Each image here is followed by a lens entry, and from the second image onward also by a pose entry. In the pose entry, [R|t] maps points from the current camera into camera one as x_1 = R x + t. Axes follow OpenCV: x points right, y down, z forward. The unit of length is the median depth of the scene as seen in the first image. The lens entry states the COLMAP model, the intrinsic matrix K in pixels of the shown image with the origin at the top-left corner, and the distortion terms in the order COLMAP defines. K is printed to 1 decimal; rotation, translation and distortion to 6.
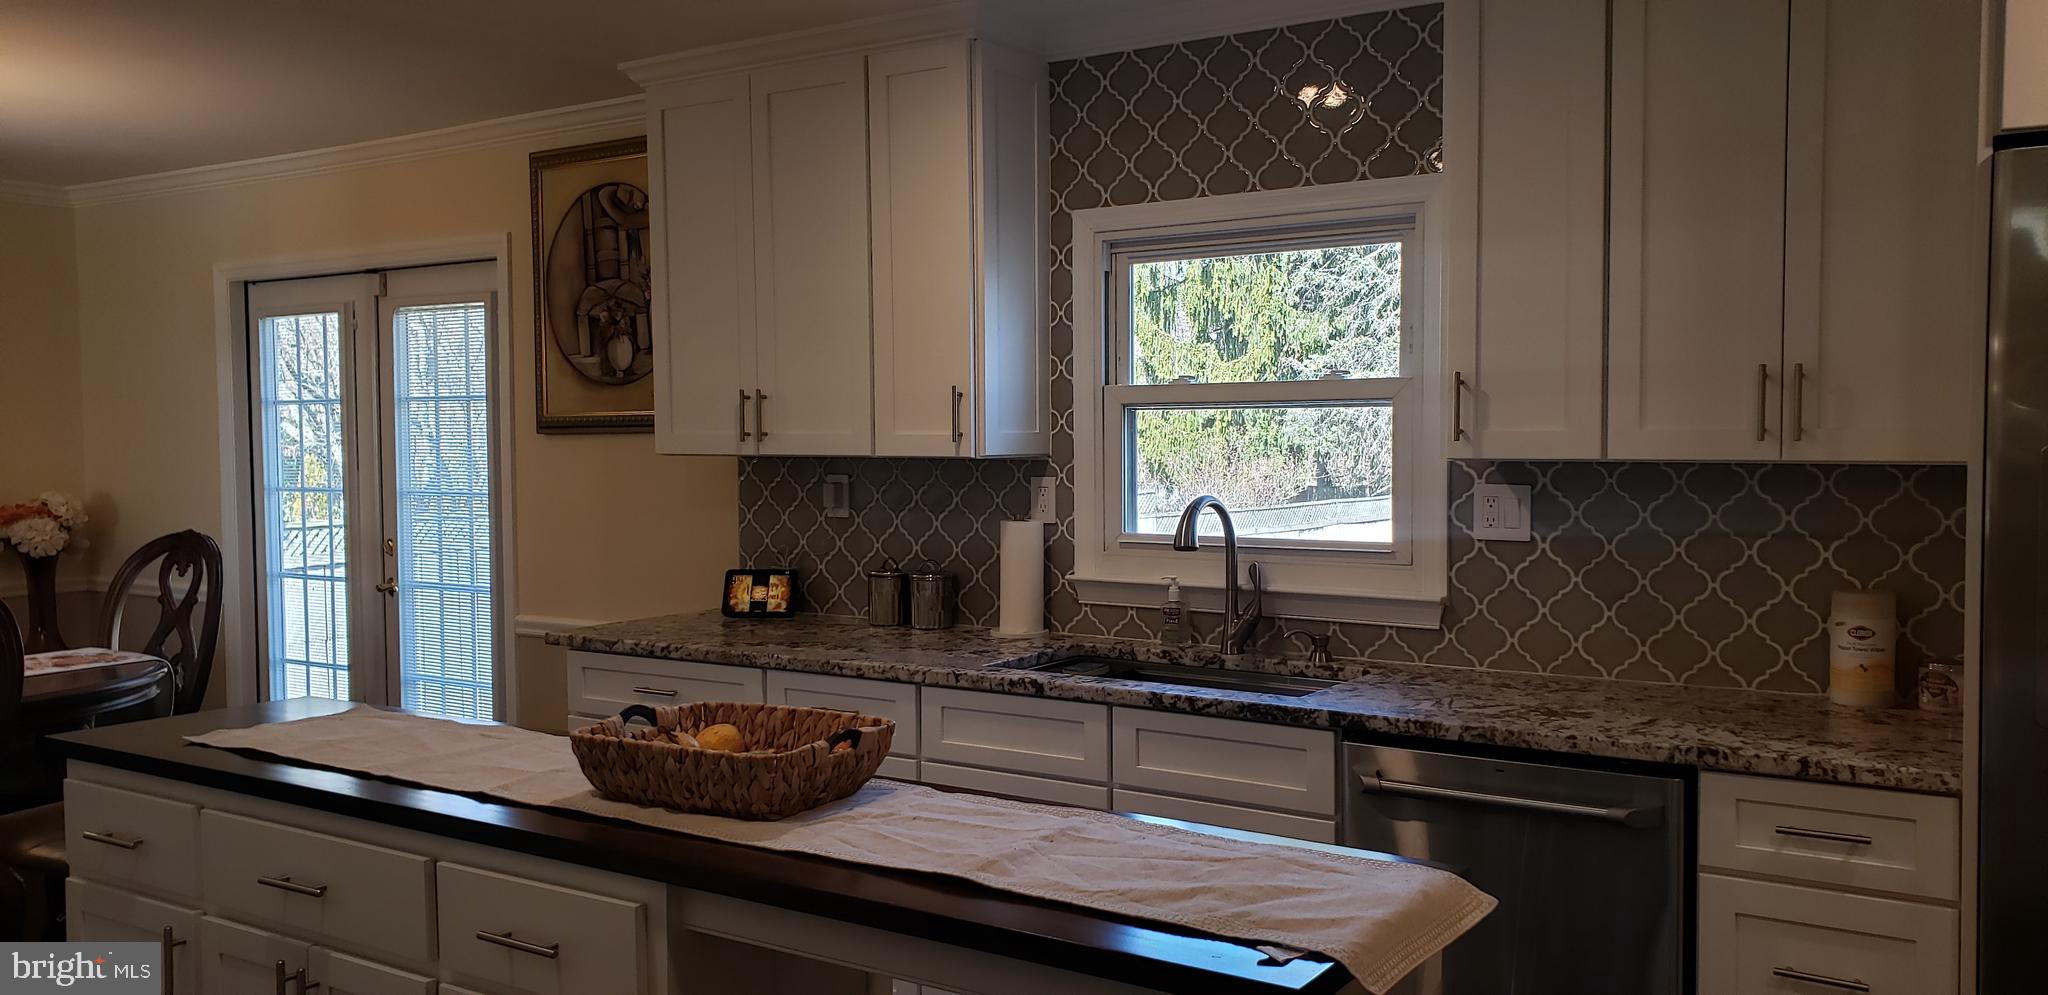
lens RADIAL K [[1602.2, 0, 1052.6], [0, 1602.2, 529.9], [0, 0, 1]] dist [0.052428, -0.002878]
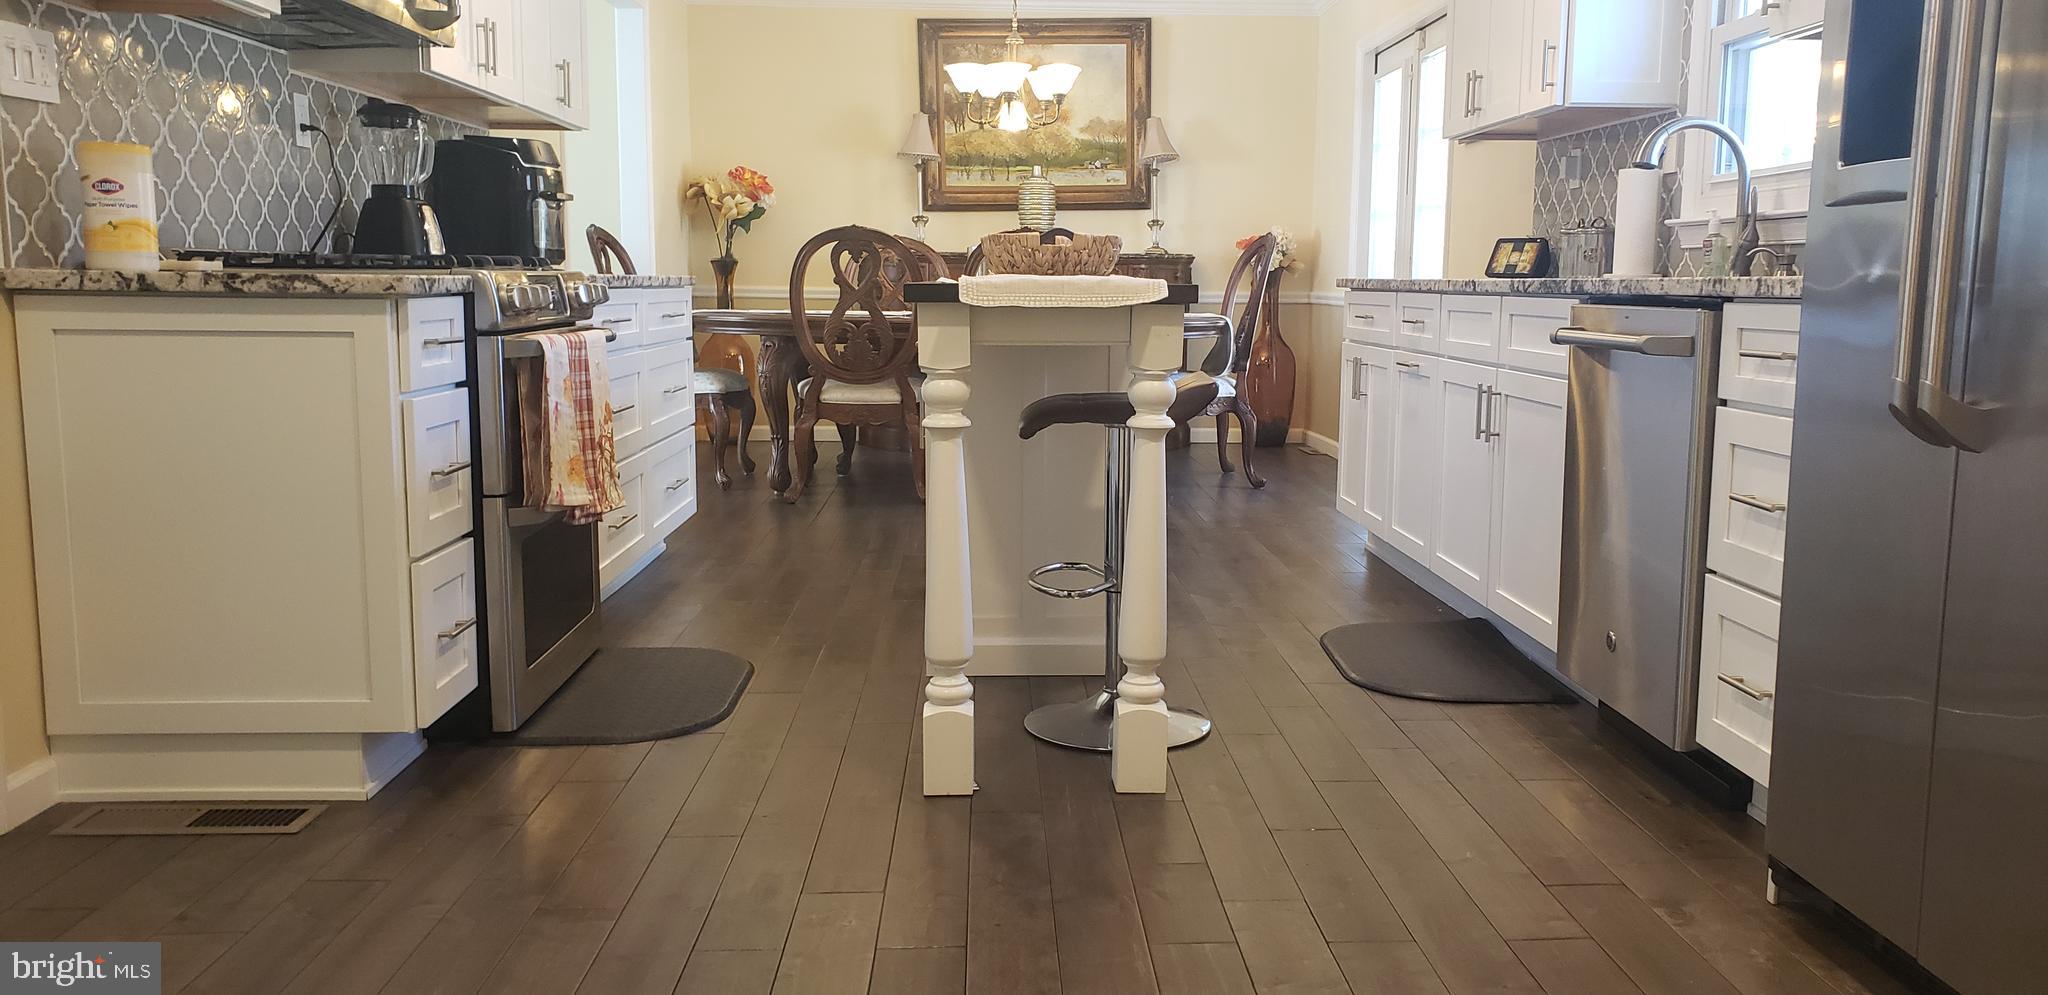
lens RADIAL K [[1589.6, 0, 1056.4], [0, 1589.6, 500.5], [0, 0, 1]] dist [0.147873, -0.235485]
pose [[0.583635, 0.120117, -0.803083, 0.581054], [-0.063227, 0.992718, 0.102530, 0.114919], [0.809551, -0.009064, 0.586979, 0.043578]]
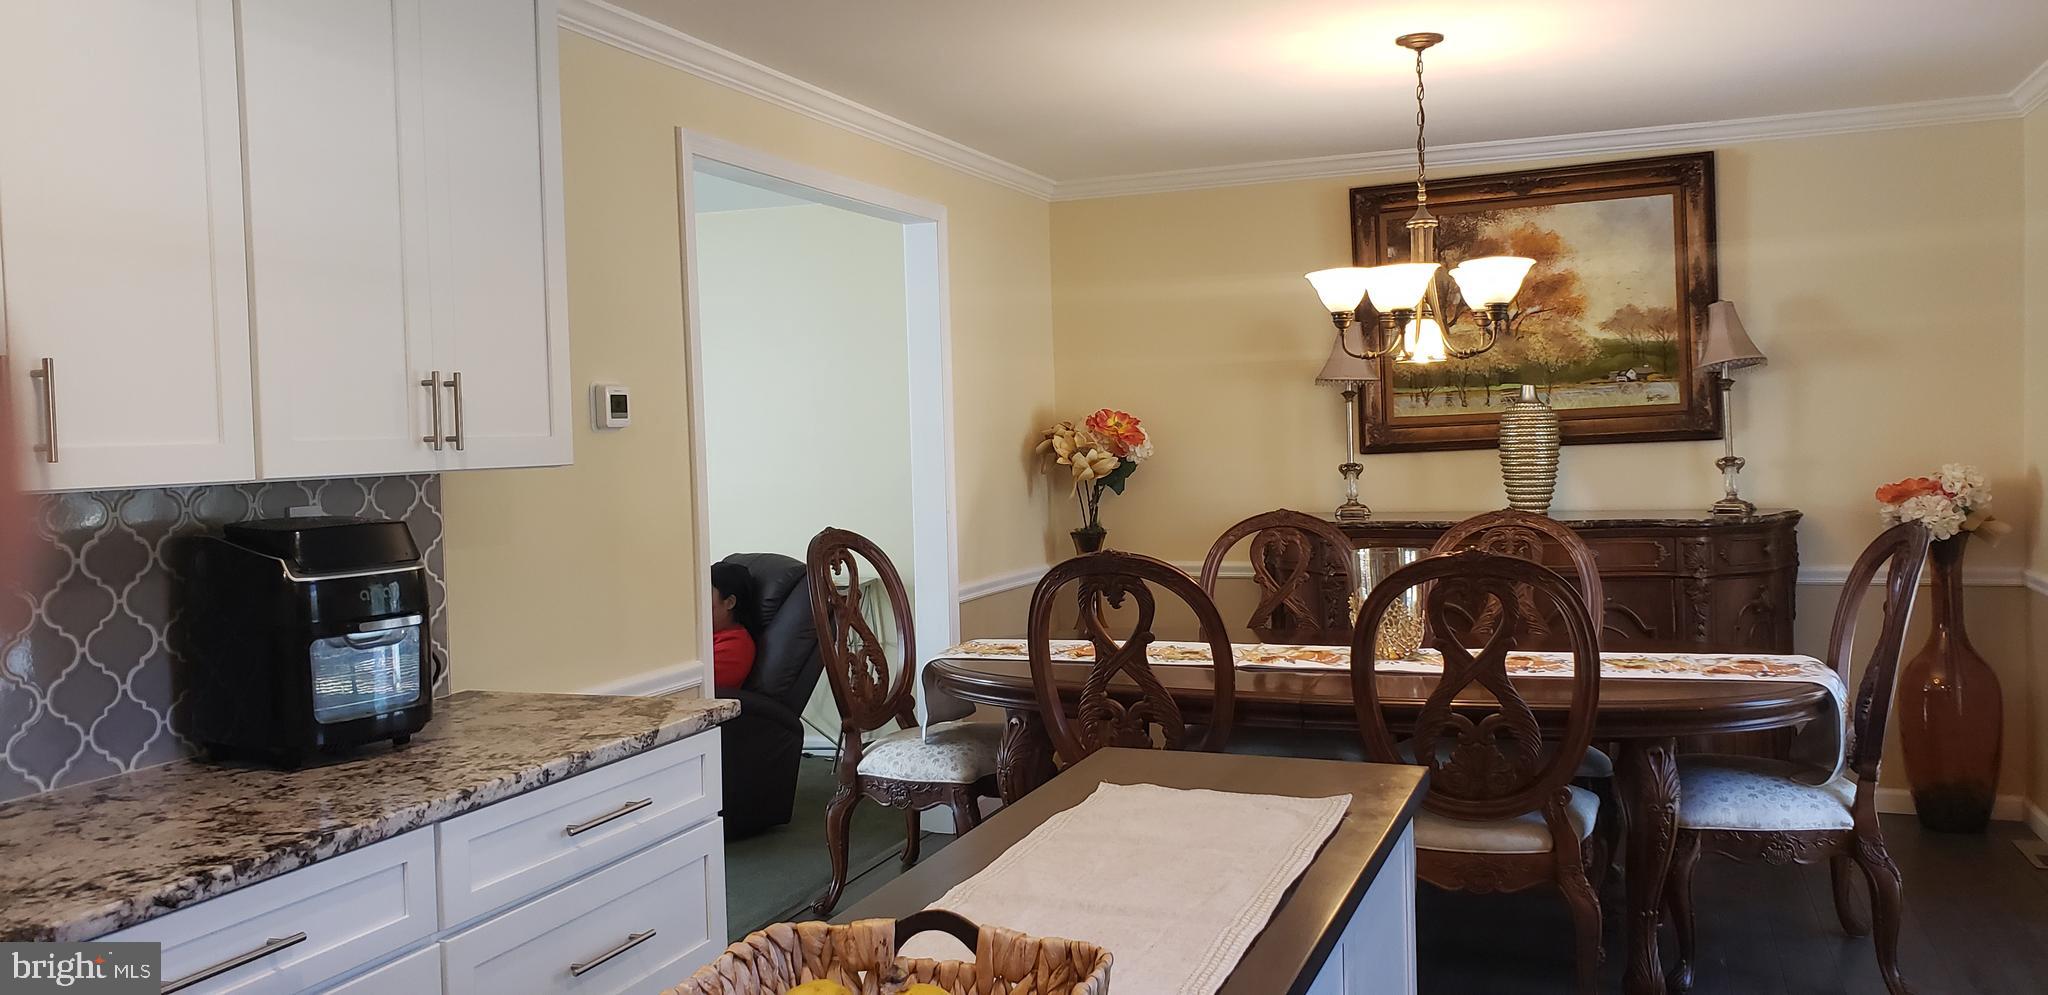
lens RADIAL K [[1589.6, 0, 1024.0], [0, 1589.6, 497.5], [0, 0, 1]] dist [0.033133, -0.003932]
pose [[0.206403, 0.040277, -0.977638, 0.139917], [-0.034235, 0.998838, 0.033923, -0.025289], [0.977868, 0.026468, 0.207542, 0.501735]]
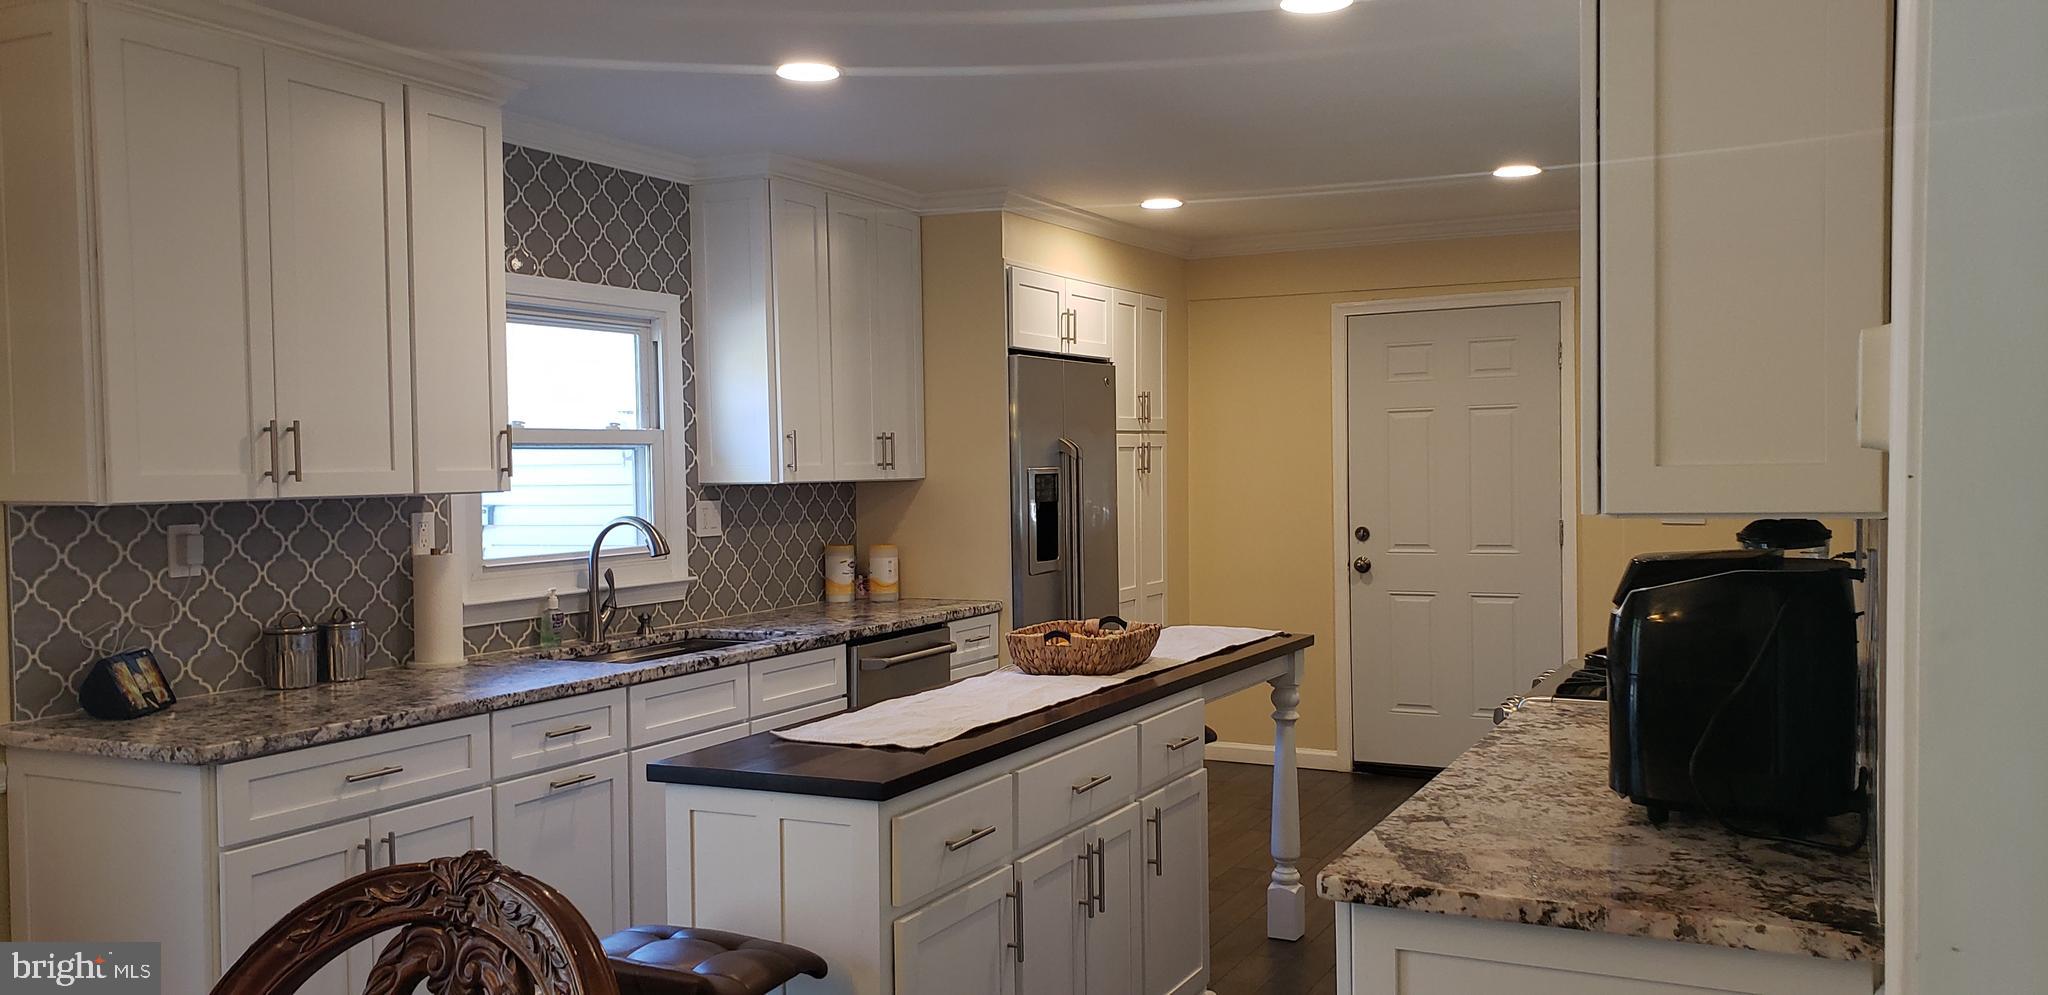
lens RADIAL K [[1572.1, 0, 1033.7], [0, 1572.1, 528.8], [0, 0, 1]] dist [0.208408, -0.417447]
pose [[-0.113124, -0.037218, 0.992884, -0.985694], [0.076671, 0.995992, 0.046070, -0.036381], [-0.990618, 0.081337, -0.109817, 0.655554]]
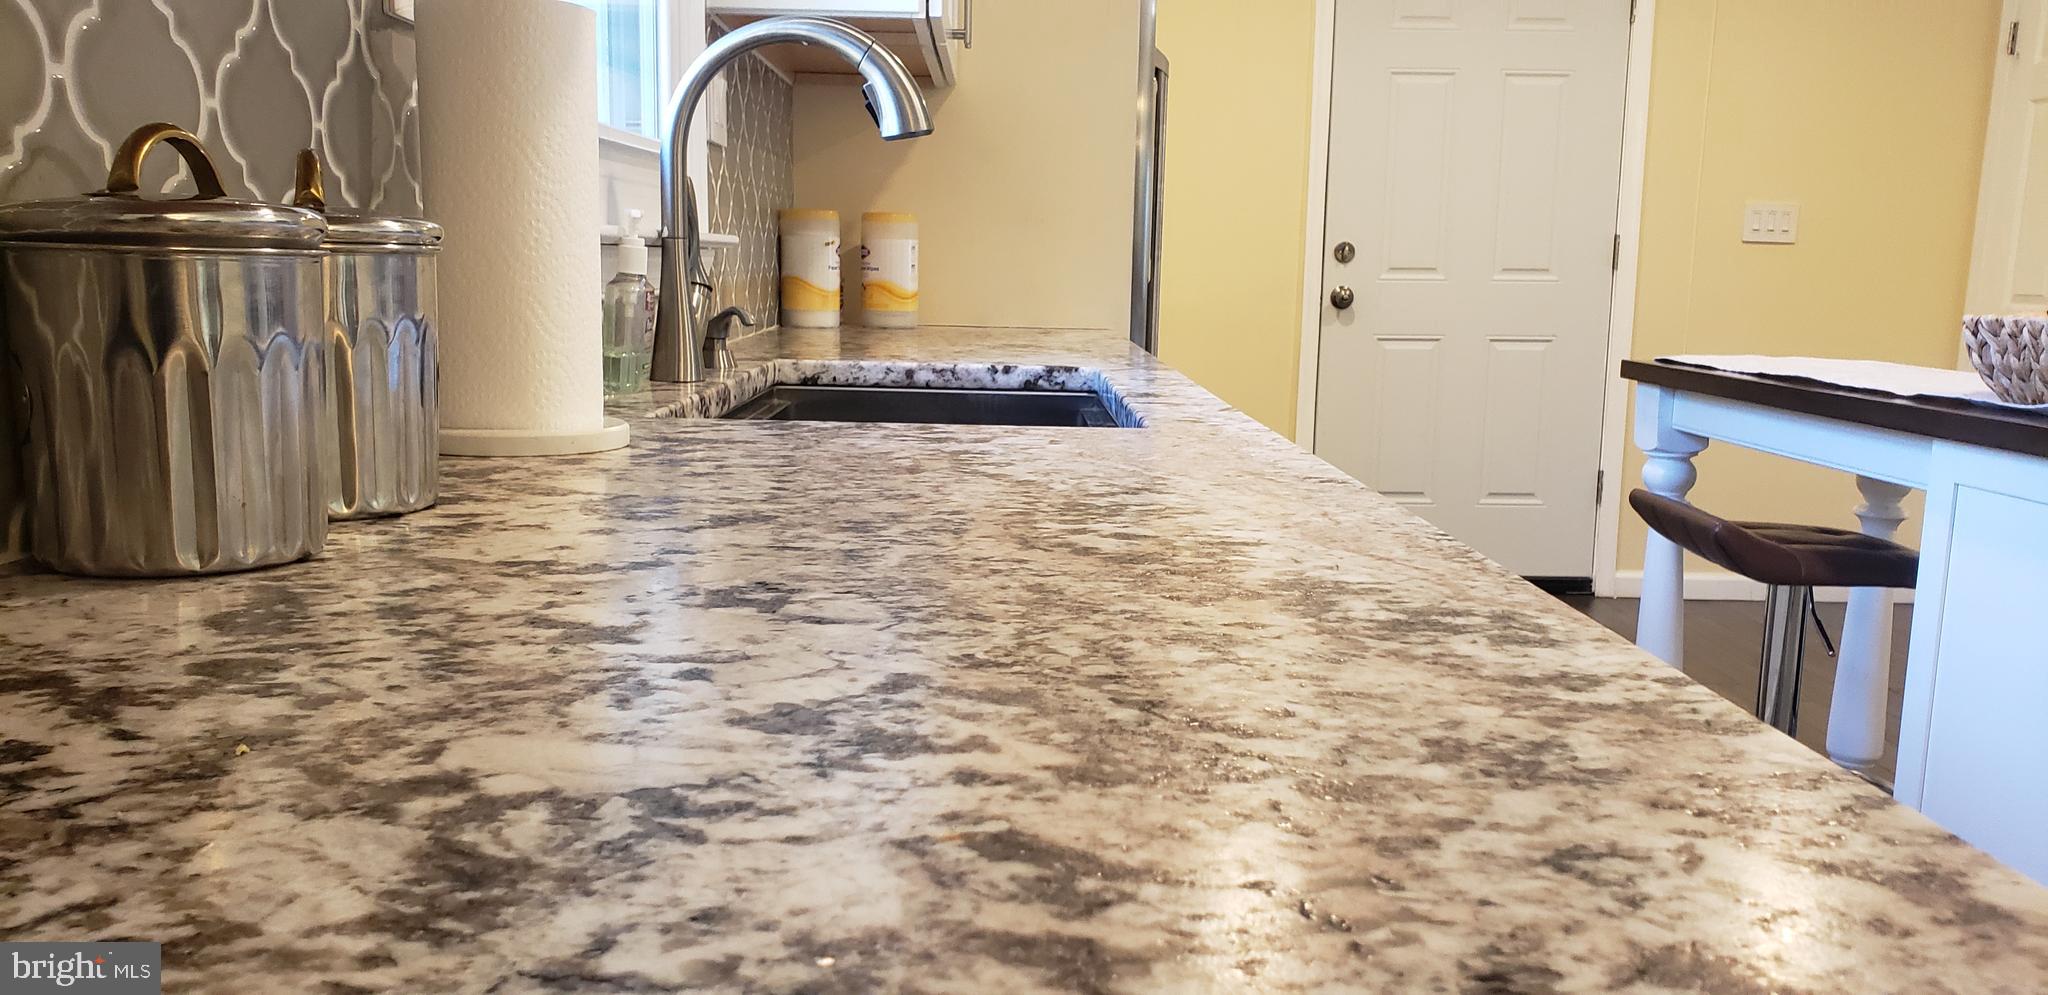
lens RADIAL K [[1583.2, 0, 1056.8], [0, 1583.2, 505.6], [0, 0, 1]] dist [0.196018, -0.321014]
pose [[-0.580147, -0.130041, 0.804064, -0.259400], [0.035569, 0.982186, 0.184512, 0.026823], [-0.813735, 0.135643, -0.565187, 0.977547]]
